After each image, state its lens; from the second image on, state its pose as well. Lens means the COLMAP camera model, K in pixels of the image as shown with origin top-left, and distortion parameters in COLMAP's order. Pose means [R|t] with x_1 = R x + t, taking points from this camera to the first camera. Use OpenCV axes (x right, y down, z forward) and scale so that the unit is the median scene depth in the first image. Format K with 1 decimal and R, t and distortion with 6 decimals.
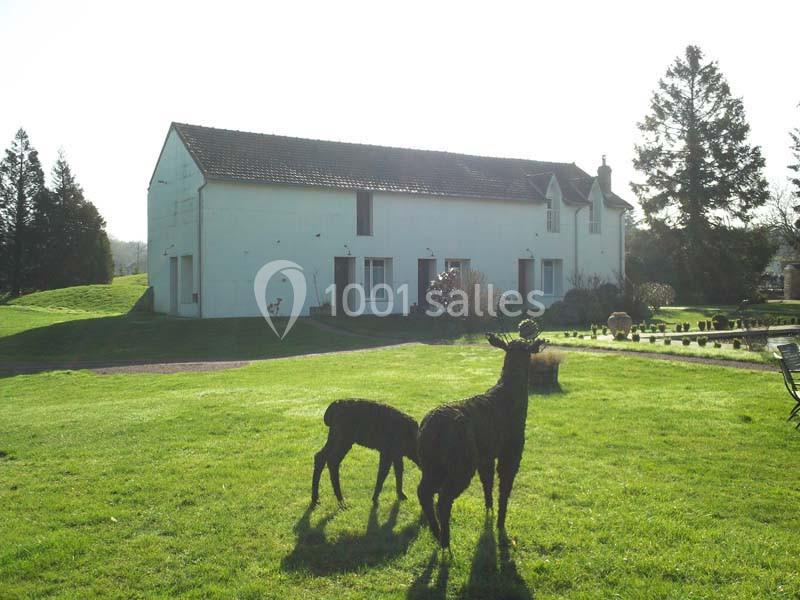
lens RADIAL K [[813.1, 0, 395.1], [0, 813.1, 295.9], [0, 0, 1]] dist [0.017292, 0.000000]
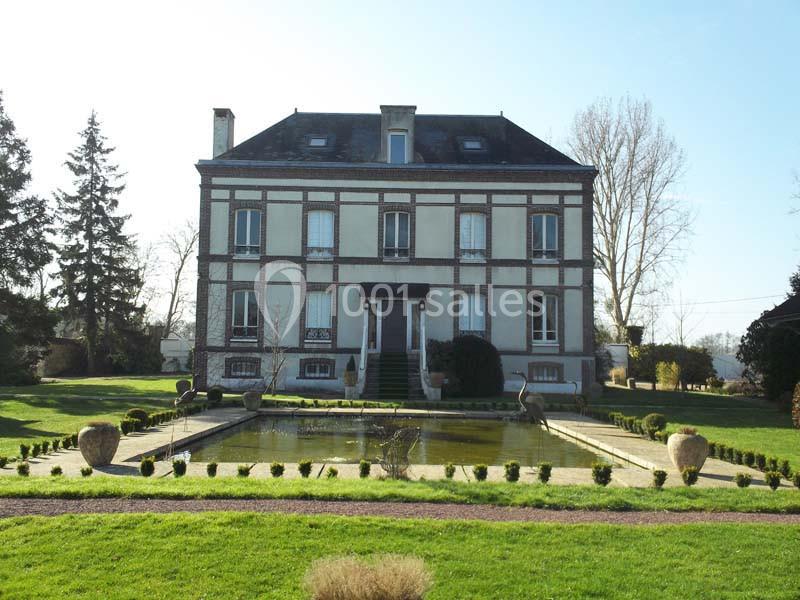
lens RADIAL K [[813.1, 0, 404.6], [0, 813.1, 291.5], [0, 0, 1]] dist [0.017292, 0.000000]
pose [[0.560840, 0.080598, 0.823992, -0.041323], [-0.004496, 0.995532, -0.094318, -0.007626], [-0.827912, 0.049193, 0.558696, 0.206567]]
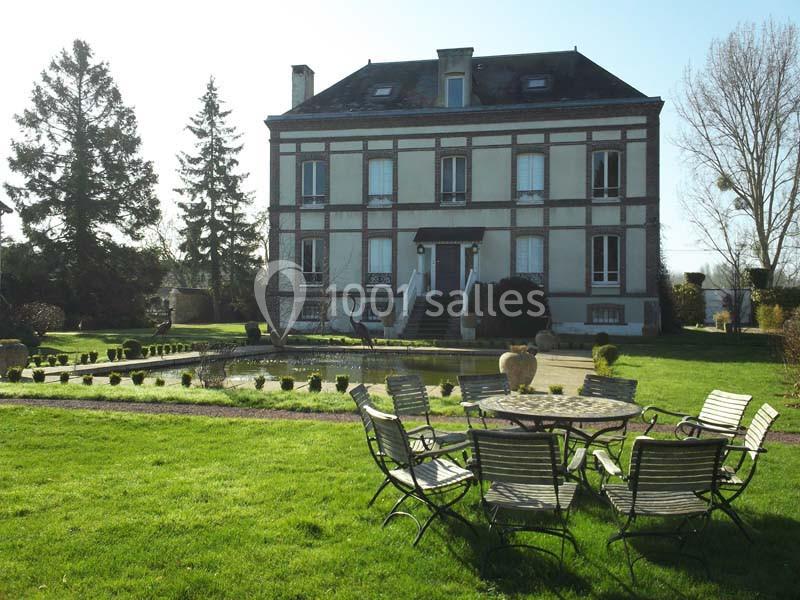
lens RADIAL K [[813.1, 0, 401.3], [0, 813.1, 296.0], [0, 0, 1]] dist [0.017292, 0.000000]
pose [[0.733350, 0.022442, 0.679481, 0.019974], [-0.000966, 0.999488, -0.031969, 0.002229], [-0.679851, 0.022788, 0.732997, 0.112218]]
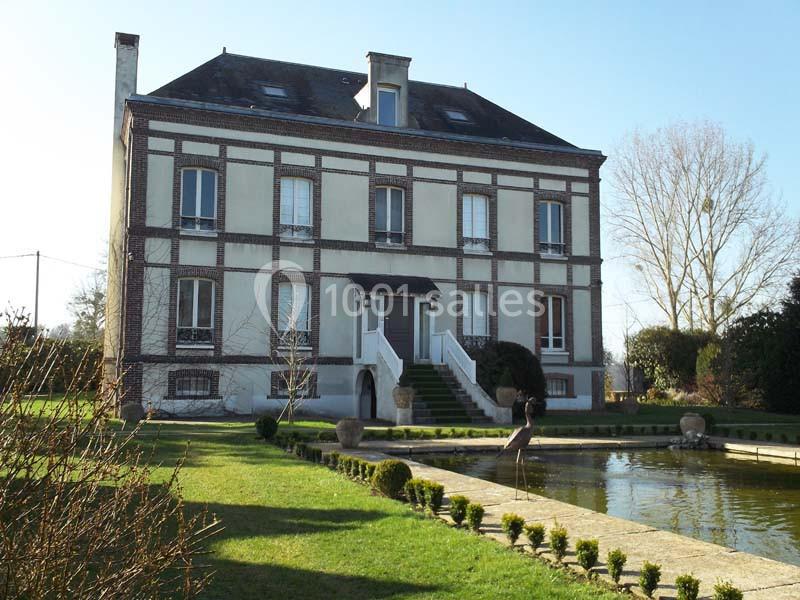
lens RADIAL K [[813.1, 0, 405.6], [0, 813.1, 295.5], [0, 0, 1]] dist [0.017292, 0.000000]
pose [[0.235139, 0.099994, 0.966805, -0.002196], [0.006352, 0.994515, -0.104405, -0.009055], [-0.971941, 0.030691, 0.233214, 0.475072]]
